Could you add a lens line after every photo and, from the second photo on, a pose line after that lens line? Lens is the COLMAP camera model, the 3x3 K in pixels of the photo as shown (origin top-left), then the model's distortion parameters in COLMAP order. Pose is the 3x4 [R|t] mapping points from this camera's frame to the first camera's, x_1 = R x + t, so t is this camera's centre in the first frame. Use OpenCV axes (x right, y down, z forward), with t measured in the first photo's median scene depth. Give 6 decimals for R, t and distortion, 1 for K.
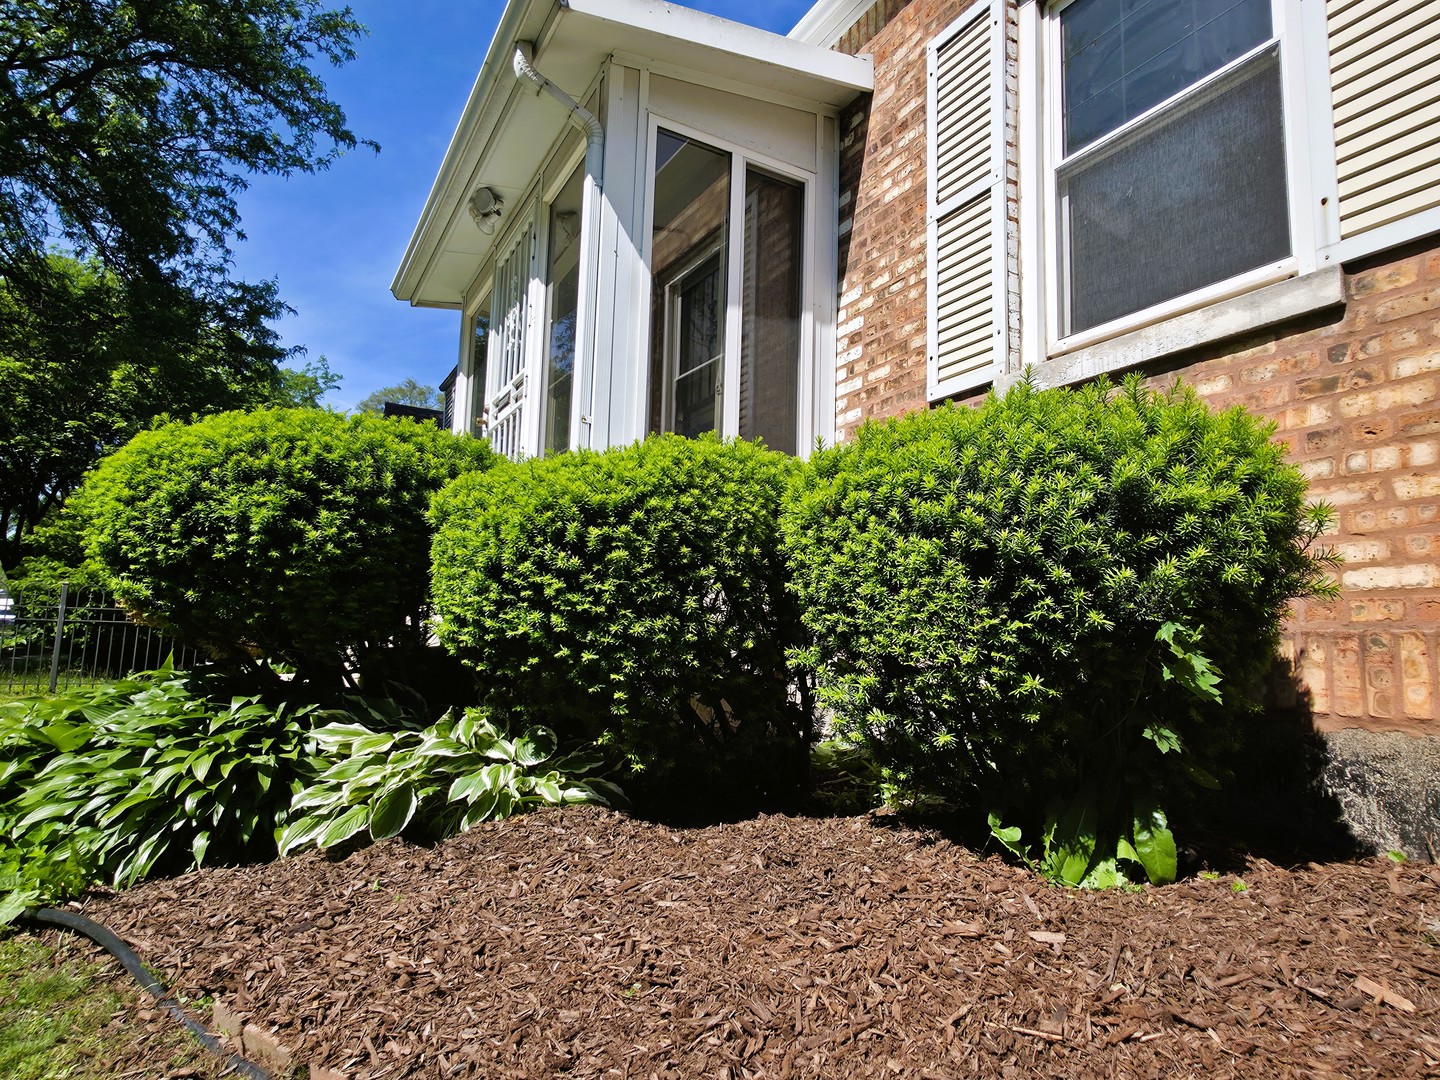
lens RADIAL K [[842.4, 0, 720.0], [0, 842.4, 540.0], [0, 0, 1]] dist [0.018655, -0.001485]
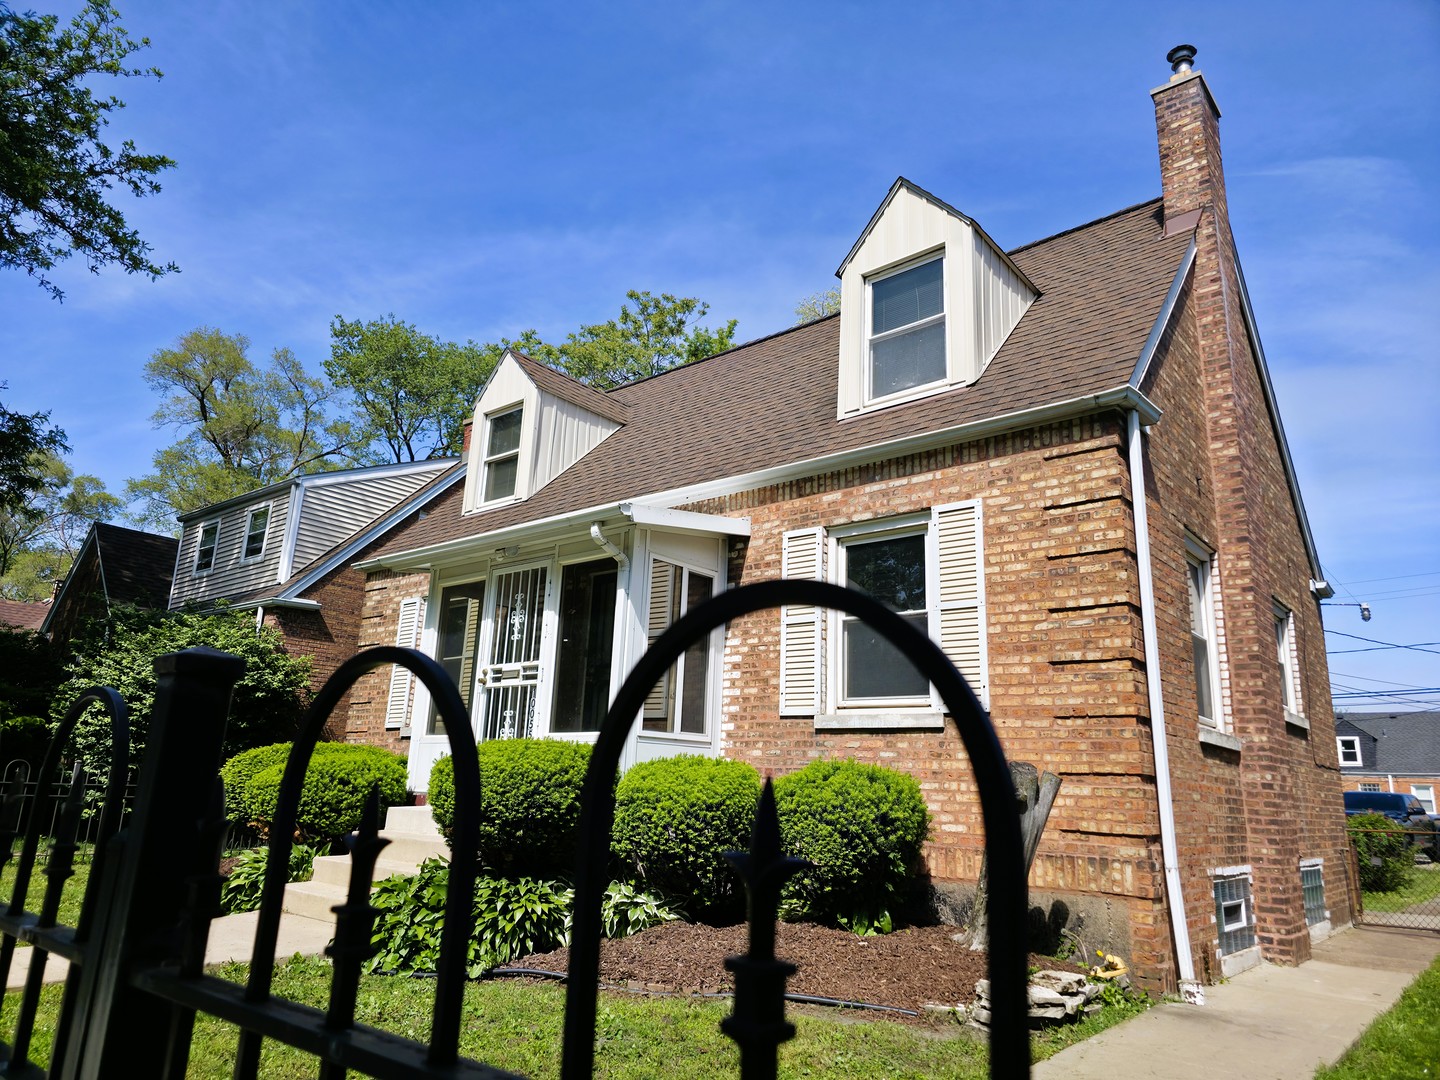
lens RADIAL K [[949.9, 0, 718.8], [0, 949.9, 548.7], [0, 0, 1]] dist [0.082538, -0.088534]
pose [[0.938694, 0.091941, 0.332267, -1.205895], [-0.053861, 0.991059, -0.122071, -0.478328], [-0.340519, 0.096691, 0.935253, -1.978464]]
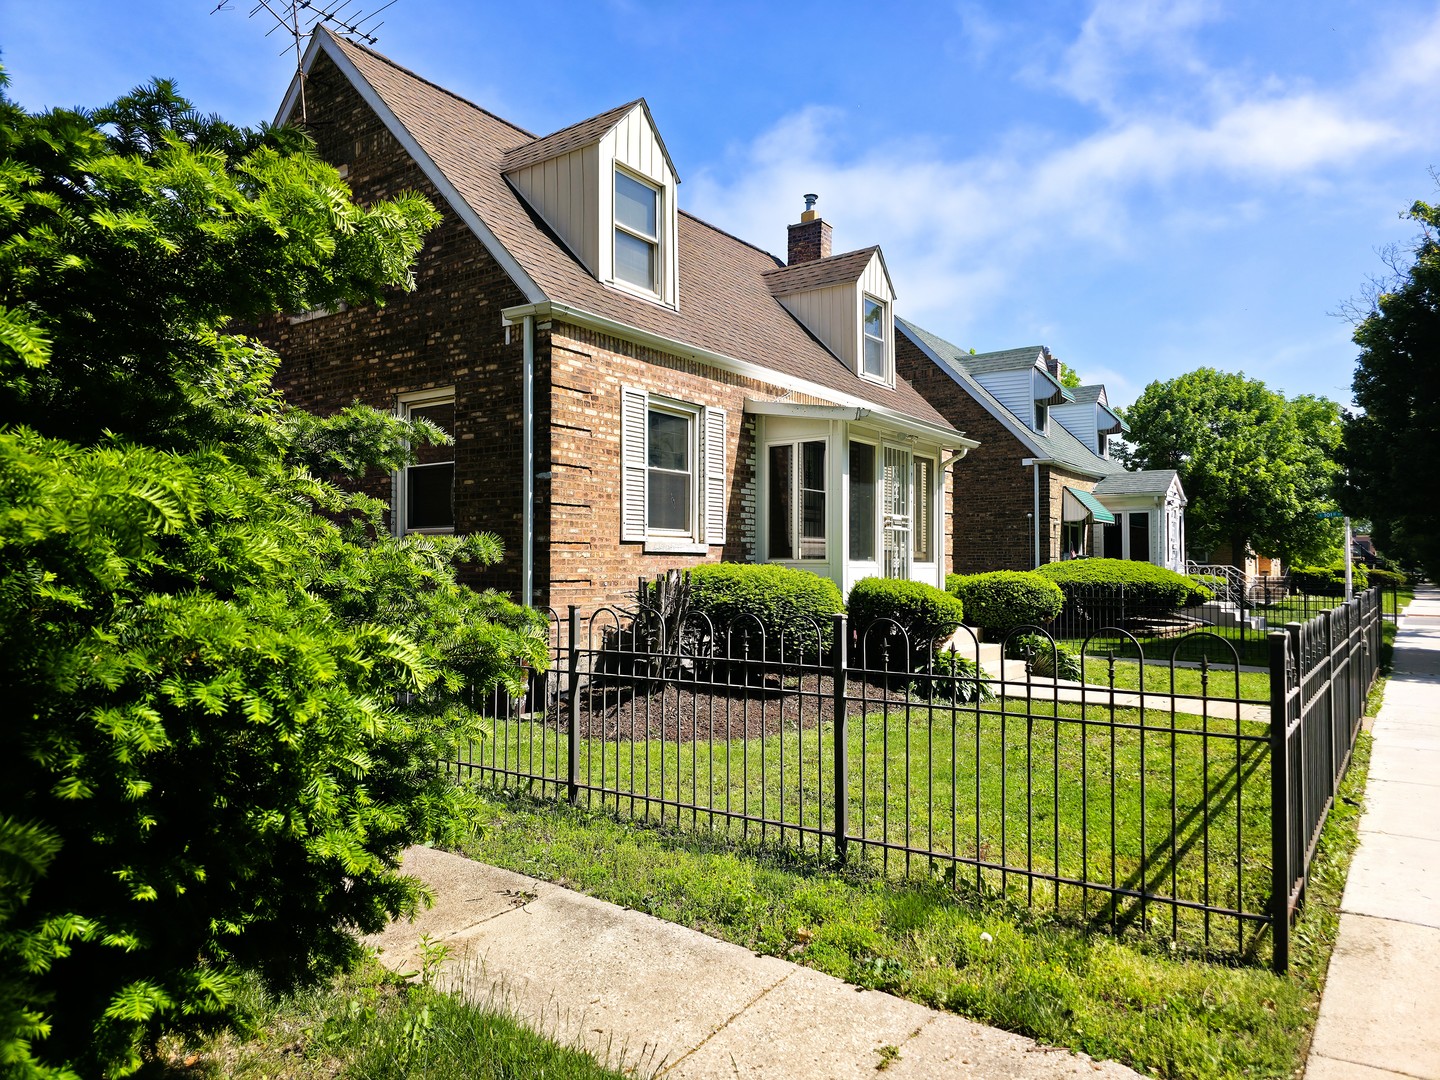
lens RADIAL K [[943.5, 0, 723.0], [0, 943.5, 533.5], [0, 0, 1]] dist [0.081849, -0.083852]
pose [[-0.418337, 0.003584, 0.908285, -5.746659], [-0.128561, 0.989691, -0.063118, 0.218313], [-0.899148, -0.143175, -0.413563, 5.999349]]
